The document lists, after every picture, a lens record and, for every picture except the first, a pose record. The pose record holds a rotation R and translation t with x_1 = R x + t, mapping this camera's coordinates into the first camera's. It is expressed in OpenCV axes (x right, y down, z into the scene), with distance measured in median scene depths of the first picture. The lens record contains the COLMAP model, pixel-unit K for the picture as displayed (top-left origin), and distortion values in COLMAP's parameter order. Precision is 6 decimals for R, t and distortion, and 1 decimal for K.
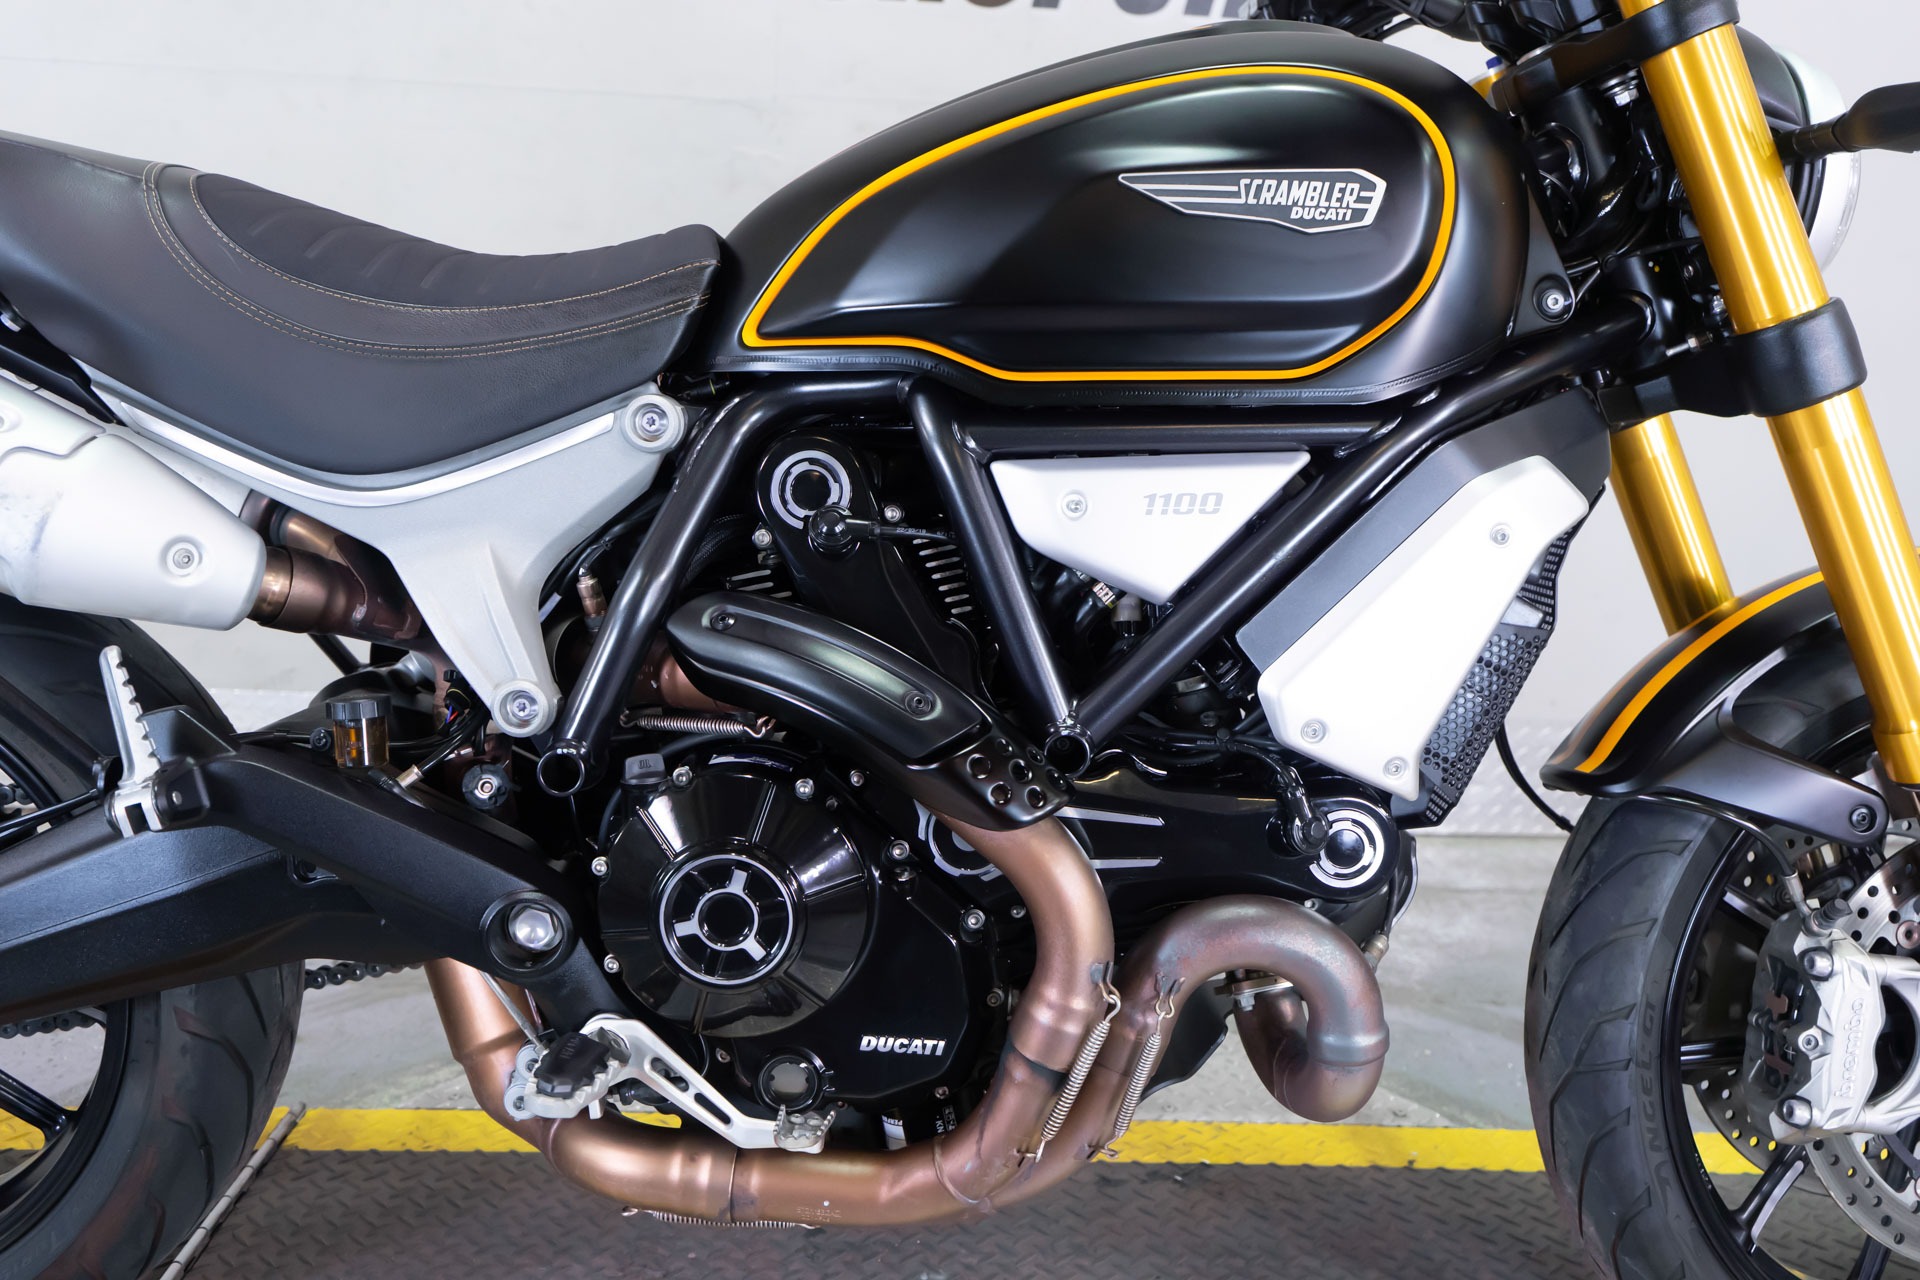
lens RADIAL K [[1691.3, 0, 946.7], [0, 1691.3, 634.4], [0, 0, 1]] dist [0.012938, 0.000490]
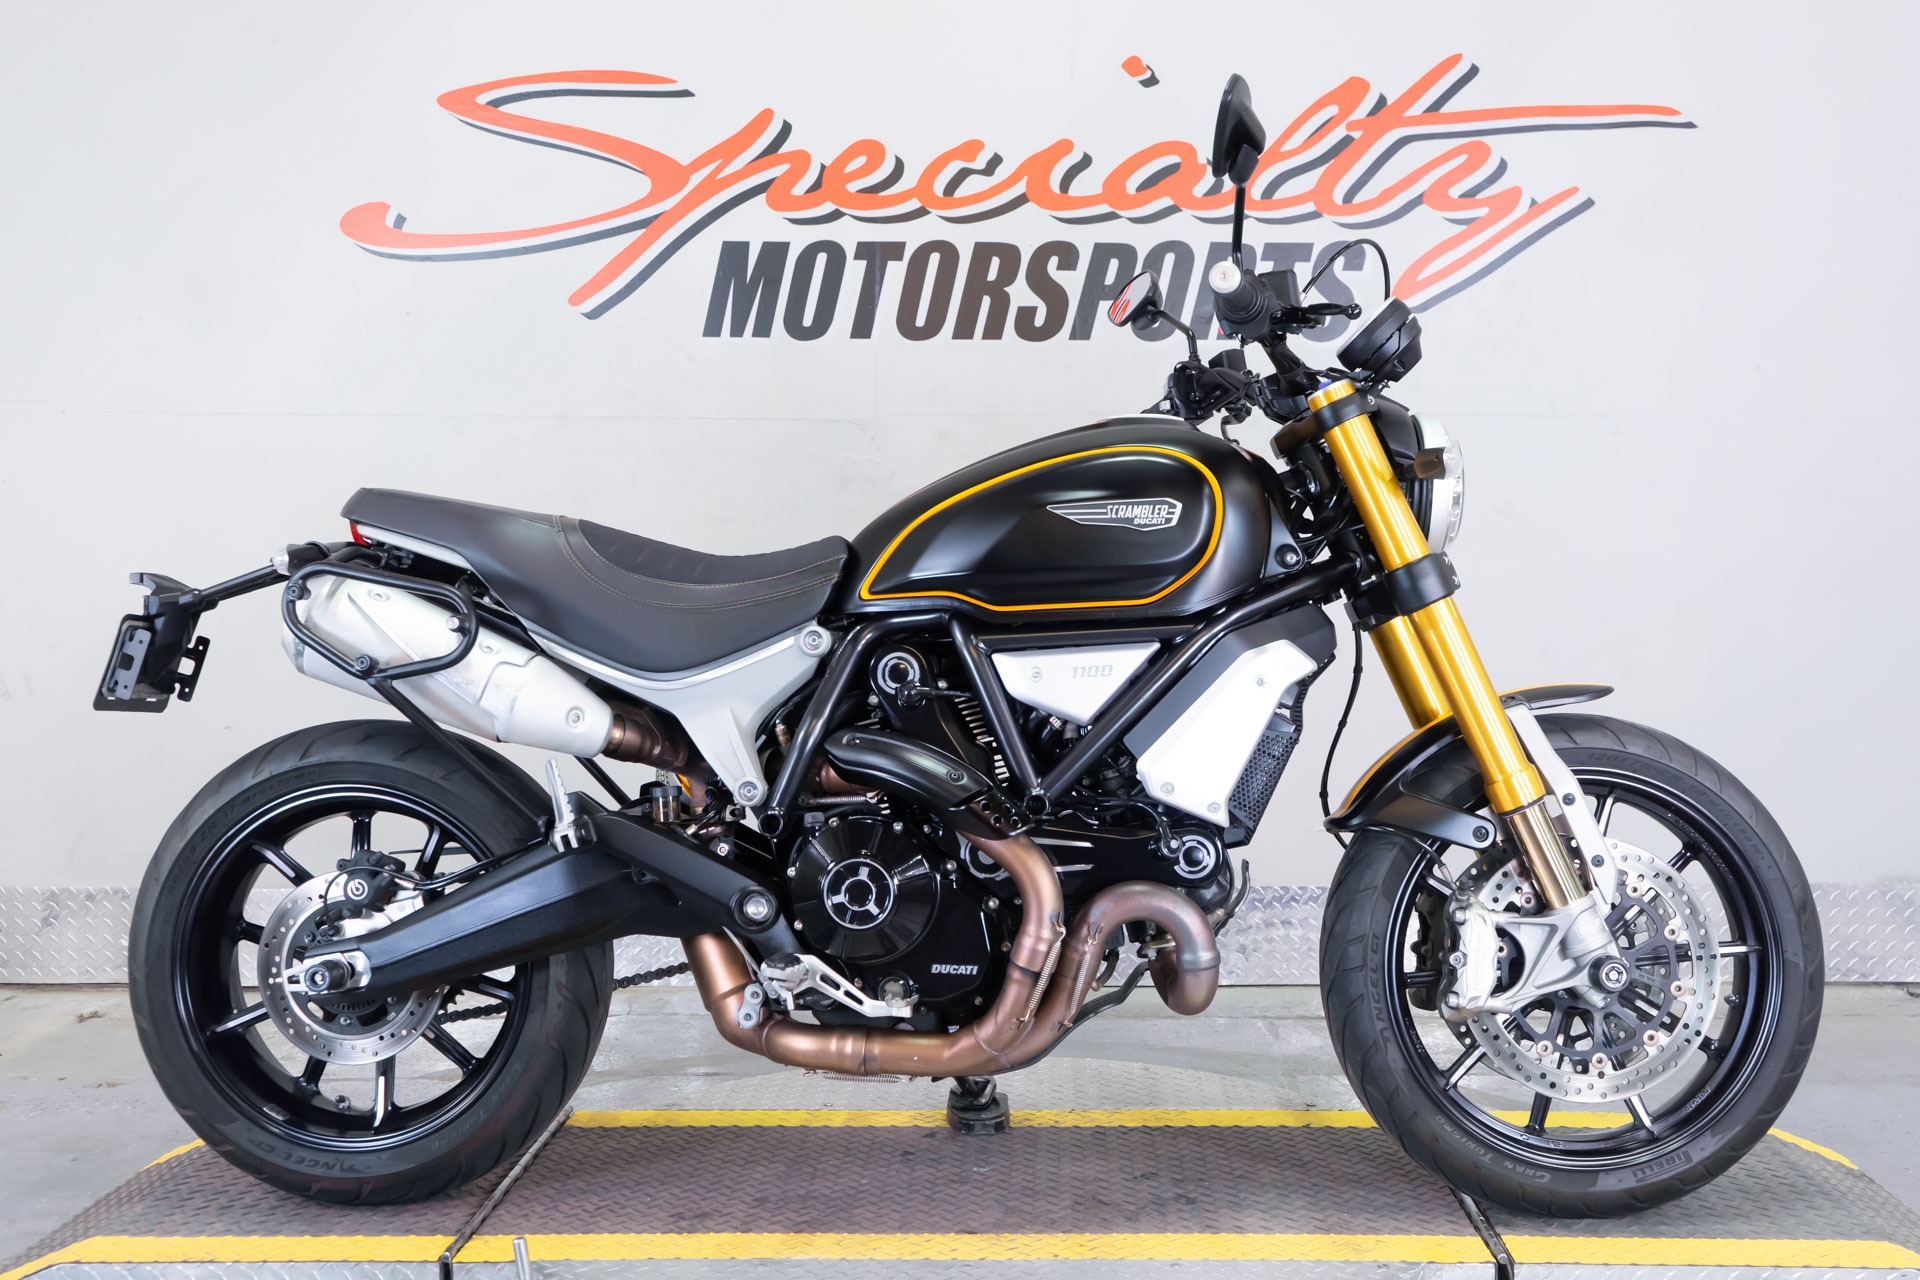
lens RADIAL K [[1980.3, 0, 966.6], [0, 1980.3, 696.4], [0, 0, 1]] dist [0.022551, 0.000000]
pose [[0.997072, -0.036373, -0.067260, 0.143623], [0.027624, 0.991555, -0.126711, 0.223608], [0.071301, 0.124483, 0.989657, -1.180254]]
